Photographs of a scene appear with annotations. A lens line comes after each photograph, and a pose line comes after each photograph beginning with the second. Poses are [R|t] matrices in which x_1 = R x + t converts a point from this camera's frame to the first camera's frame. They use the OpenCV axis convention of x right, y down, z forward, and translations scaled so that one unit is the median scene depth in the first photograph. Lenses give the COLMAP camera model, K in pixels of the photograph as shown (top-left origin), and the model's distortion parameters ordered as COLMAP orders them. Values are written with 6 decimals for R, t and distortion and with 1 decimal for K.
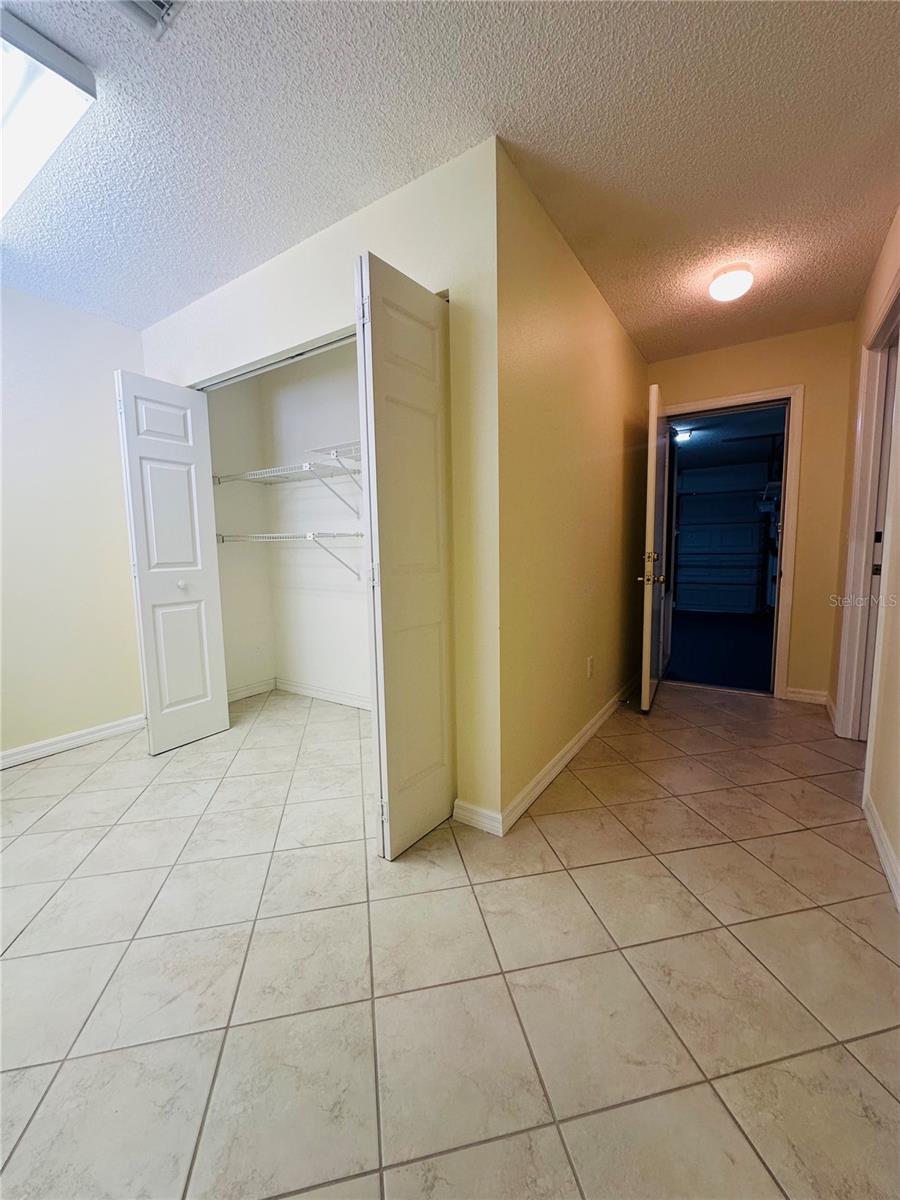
lens RADIAL K [[480.4, 0, 450.0], [0, 480.4, 600.0], [0, 0, 1]] dist [-0.003948, 0.000141]
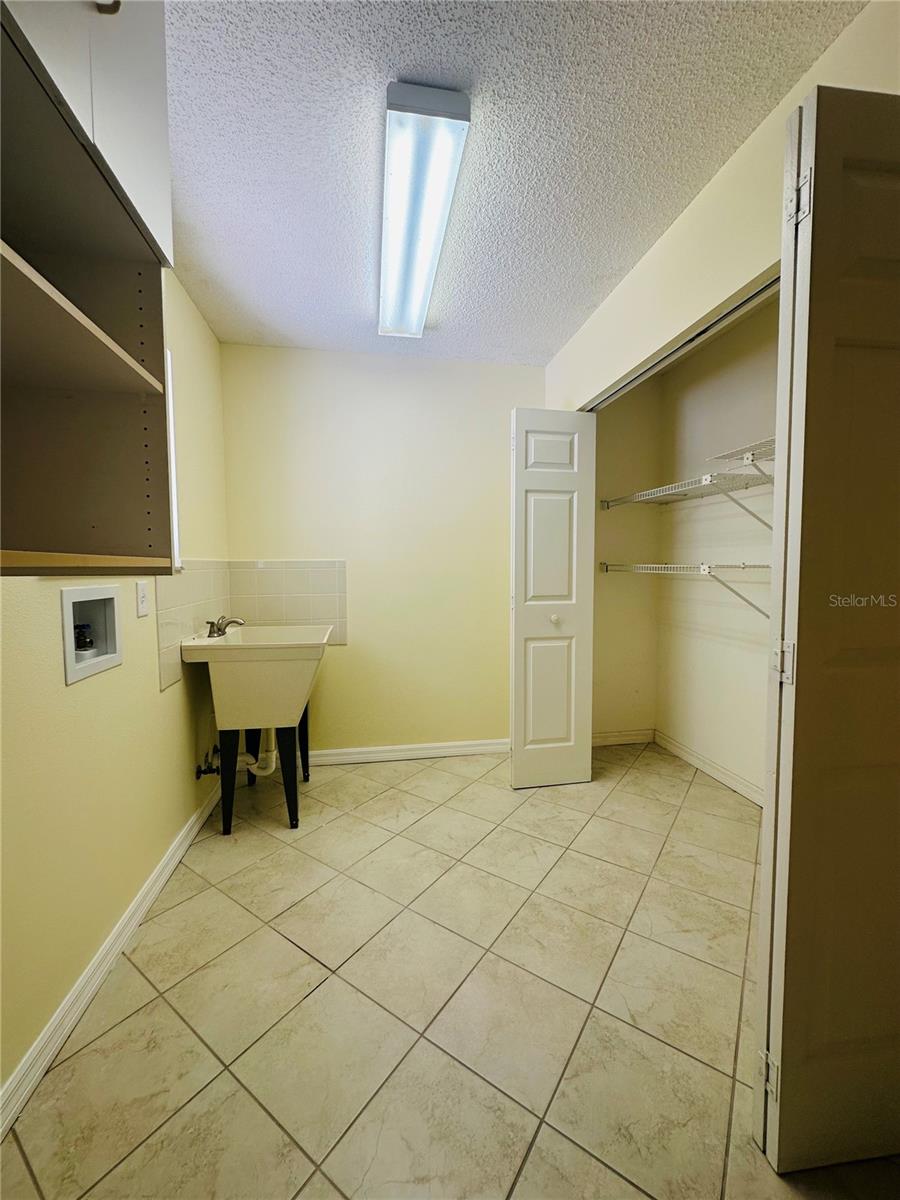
lens RADIAL K [[480.4, 0, 450.0], [0, 480.4, 600.0], [0, 0, 1]] dist [-0.003948, 0.000141]
pose [[0.688794, 0.060151, -0.722458, -0.015004], [-0.083937, 0.996467, 0.002939, -0.054419], [0.720082, 0.058616, 0.691409, 0.187864]]
